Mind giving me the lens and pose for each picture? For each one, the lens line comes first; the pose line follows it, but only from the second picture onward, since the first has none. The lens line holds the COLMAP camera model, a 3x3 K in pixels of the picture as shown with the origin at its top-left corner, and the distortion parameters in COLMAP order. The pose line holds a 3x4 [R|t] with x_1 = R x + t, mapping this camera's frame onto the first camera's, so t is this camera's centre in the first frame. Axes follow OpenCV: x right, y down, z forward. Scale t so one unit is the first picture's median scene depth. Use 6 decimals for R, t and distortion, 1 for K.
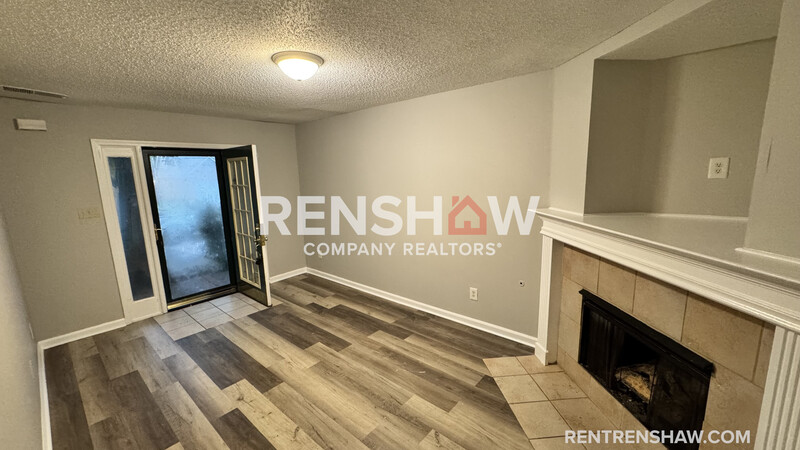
lens RADIAL K [[316.8, 0, 399.9], [0, 316.8, 226.8], [0, 0, 1]] dist [-0.003610, -0.000300]
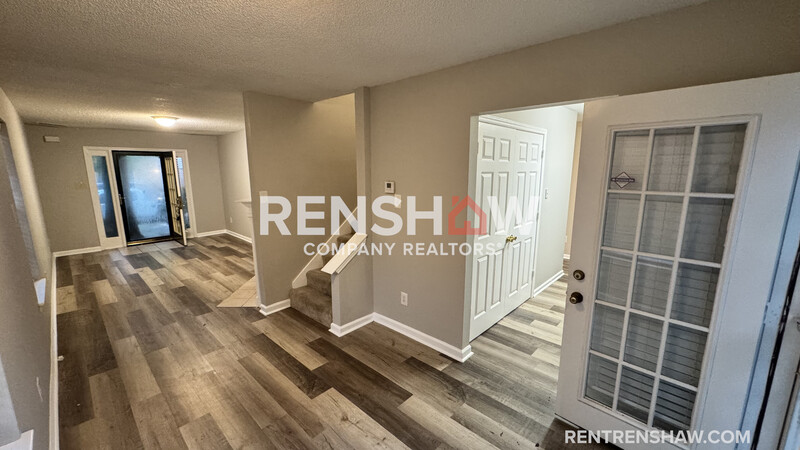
lens RADIAL K [[316.8, 0, 399.7], [0, 316.8, 225.9], [0, 0, 1]] dist [-0.003610, -0.000300]
pose [[0.998920, 0.031108, -0.034525, 1.046515], [-0.030794, 0.999480, 0.009615, 0.123848], [0.034806, -0.008541, 0.999358, -0.864843]]
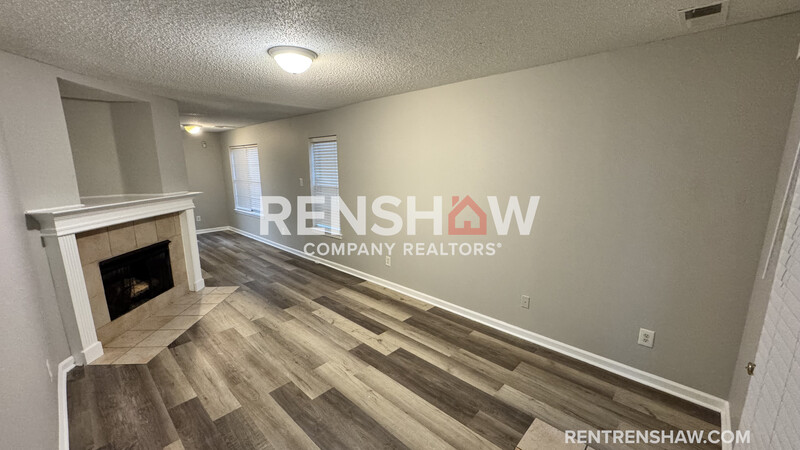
lens RADIAL K [[316.8, 0, 401.6], [0, 316.8, 227.3], [0, 0, 1]] dist [-0.003610, -0.000300]
pose [[-0.998674, 0.023085, 0.046023, -0.518462], [0.038199, 0.931536, 0.361638, -0.259132], [-0.034523, 0.362916, -0.931182, 1.577979]]
